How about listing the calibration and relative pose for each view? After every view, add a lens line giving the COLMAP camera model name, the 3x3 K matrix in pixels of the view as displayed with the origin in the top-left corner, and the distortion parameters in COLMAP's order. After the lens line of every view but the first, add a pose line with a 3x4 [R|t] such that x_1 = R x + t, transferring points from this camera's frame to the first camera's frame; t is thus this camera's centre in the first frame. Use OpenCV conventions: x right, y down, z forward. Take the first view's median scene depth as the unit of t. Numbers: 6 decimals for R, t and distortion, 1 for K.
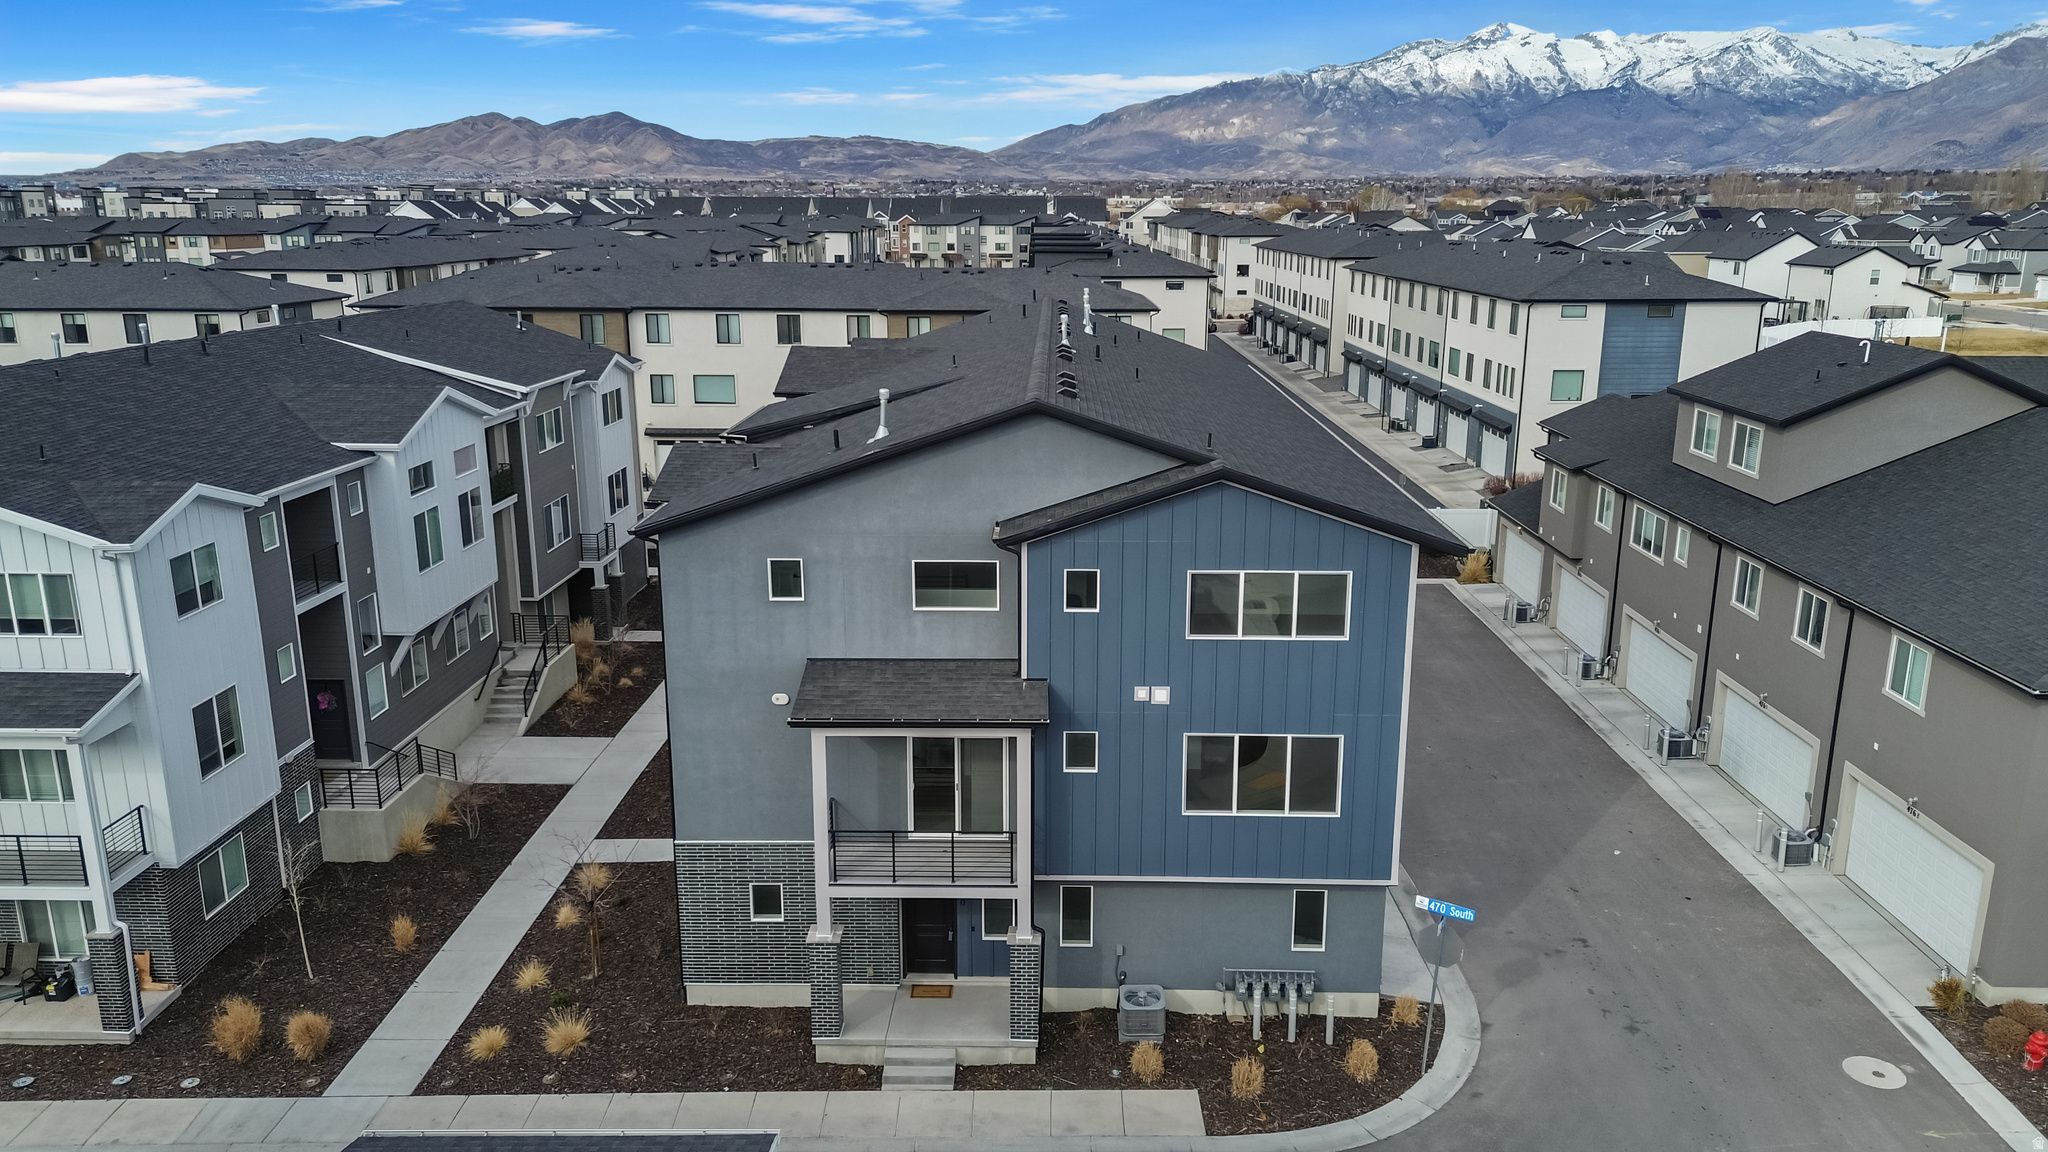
lens RADIAL K [[1442.7, 0, 1024.0], [0, 1442.7, 576.0], [0, 0, 1]] dist [0.071660, -0.069862]
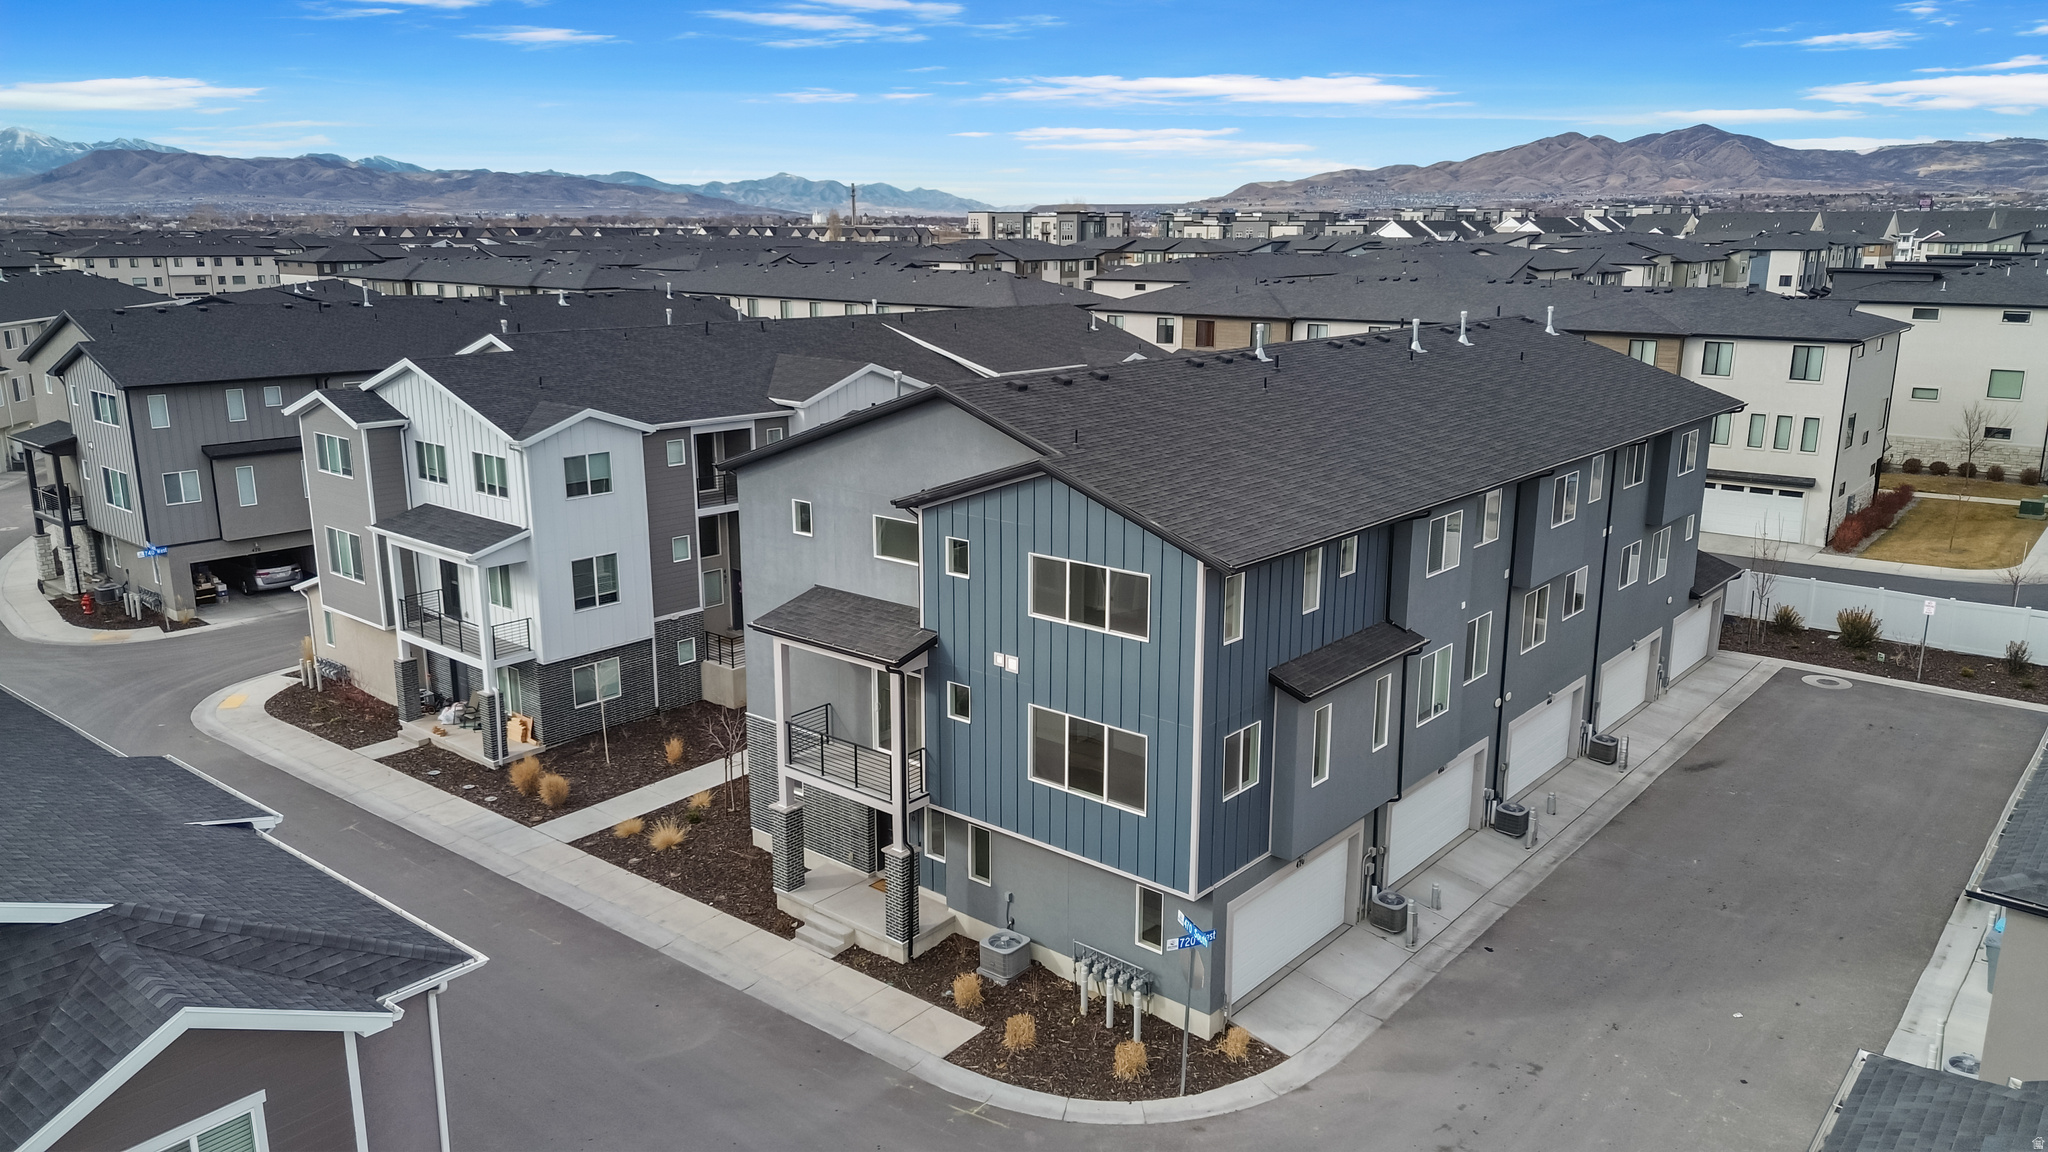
lens RADIAL K [[1442.7, 0, 1024.0], [0, 1442.7, 576.0], [0, 0, 1]] dist [0.071660, -0.069862]
pose [[0.777655, 0.149222, -0.610726, 0.711767], [-0.156855, 0.986755, 0.041371, -0.027936], [0.608810, 0.063623, 0.790761, 0.130304]]
